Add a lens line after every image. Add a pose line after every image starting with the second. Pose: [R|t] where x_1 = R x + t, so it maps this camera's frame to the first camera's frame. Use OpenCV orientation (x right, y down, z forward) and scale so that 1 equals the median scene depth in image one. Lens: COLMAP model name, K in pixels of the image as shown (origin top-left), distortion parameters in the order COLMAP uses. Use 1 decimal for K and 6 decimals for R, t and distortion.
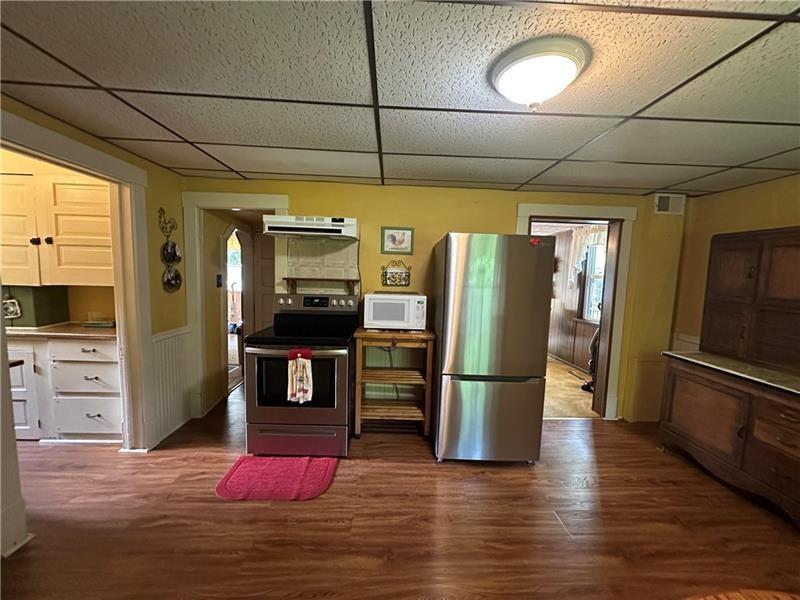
lens RADIAL K [[326.7, 0, 400.0], [0, 326.7, 300.0], [0, 0, 1]] dist [-0.001176, -0.000235]
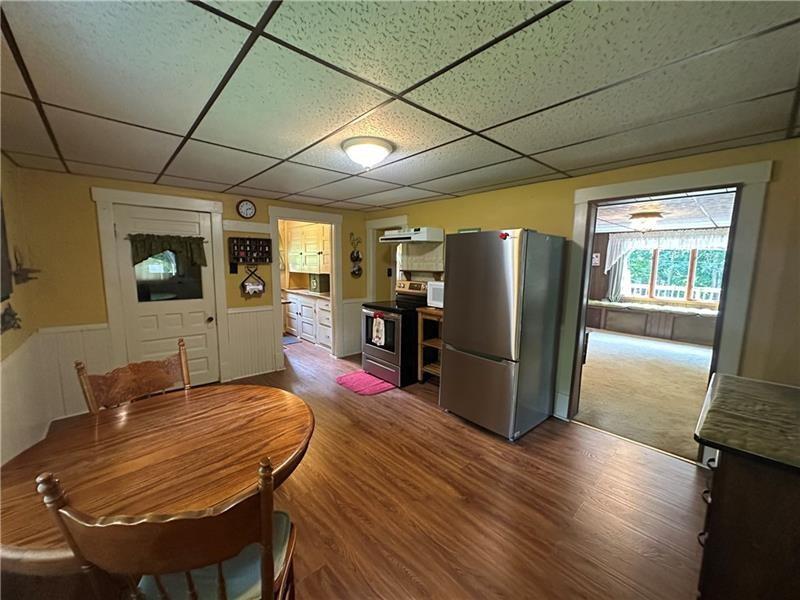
lens RADIAL K [[315.6, 0, 396.8], [0, 315.6, 307.7], [0, 0, 1]] dist [0.000179, -0.000059]
pose [[0.641708, 0.089126, -0.761753, 0.857829], [-0.061932, 0.996003, 0.064361, 0.015262], [0.764444, 0.005876, 0.644663, 0.033732]]
